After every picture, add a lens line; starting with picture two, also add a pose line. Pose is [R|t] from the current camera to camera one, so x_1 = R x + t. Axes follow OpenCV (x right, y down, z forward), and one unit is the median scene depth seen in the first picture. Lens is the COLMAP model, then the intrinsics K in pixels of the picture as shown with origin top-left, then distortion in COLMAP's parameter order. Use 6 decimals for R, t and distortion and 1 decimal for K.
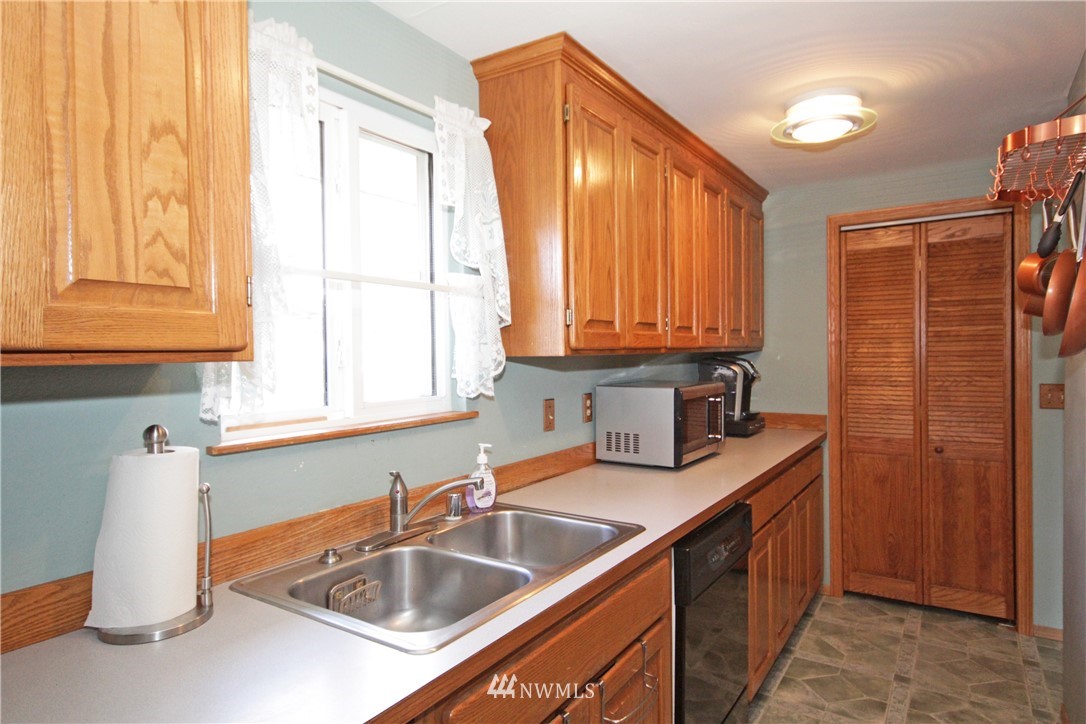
lens RADIAL K [[631.6, 0, 551.9], [0, 631.6, 362.4], [0, 0, 1]] dist [0.005464, 0.002308]
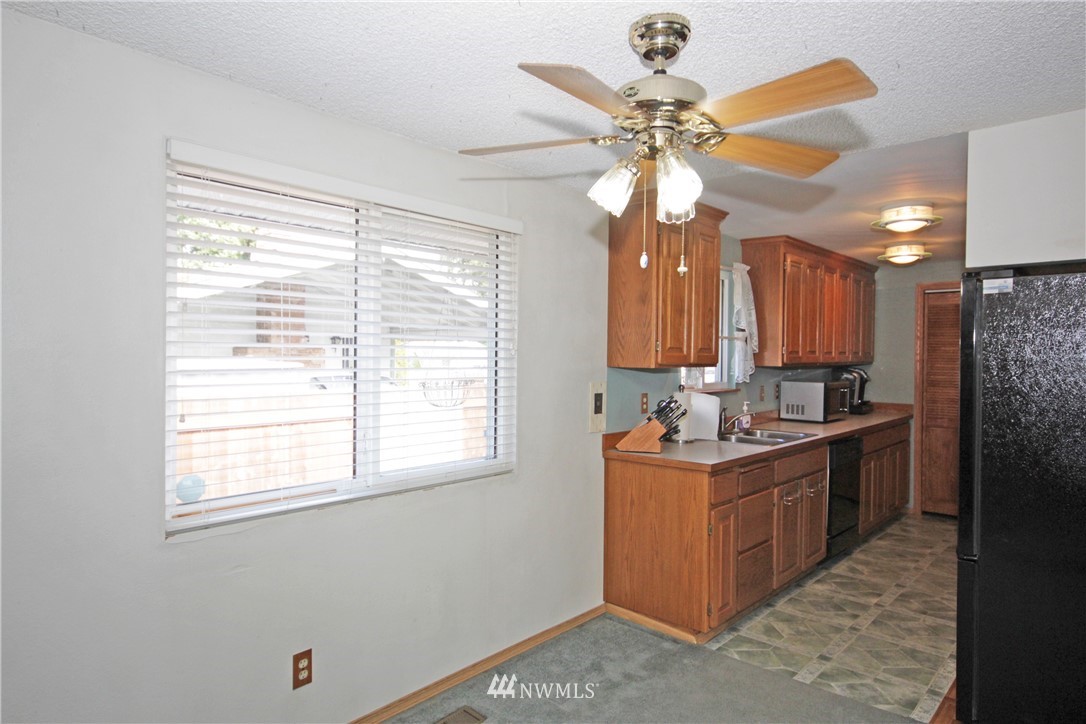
lens RADIAL K [[644.7, 0, 541.6], [0, 644.7, 363.8], [0, 0, 1]] dist [-0.001819, 0.014840]
pose [[0.986843, 0.023124, -0.160022, -0.301029], [-0.023390, 0.999726, 0.000220, 0.000569], [0.159983, 0.003526, 0.987113, -0.963631]]
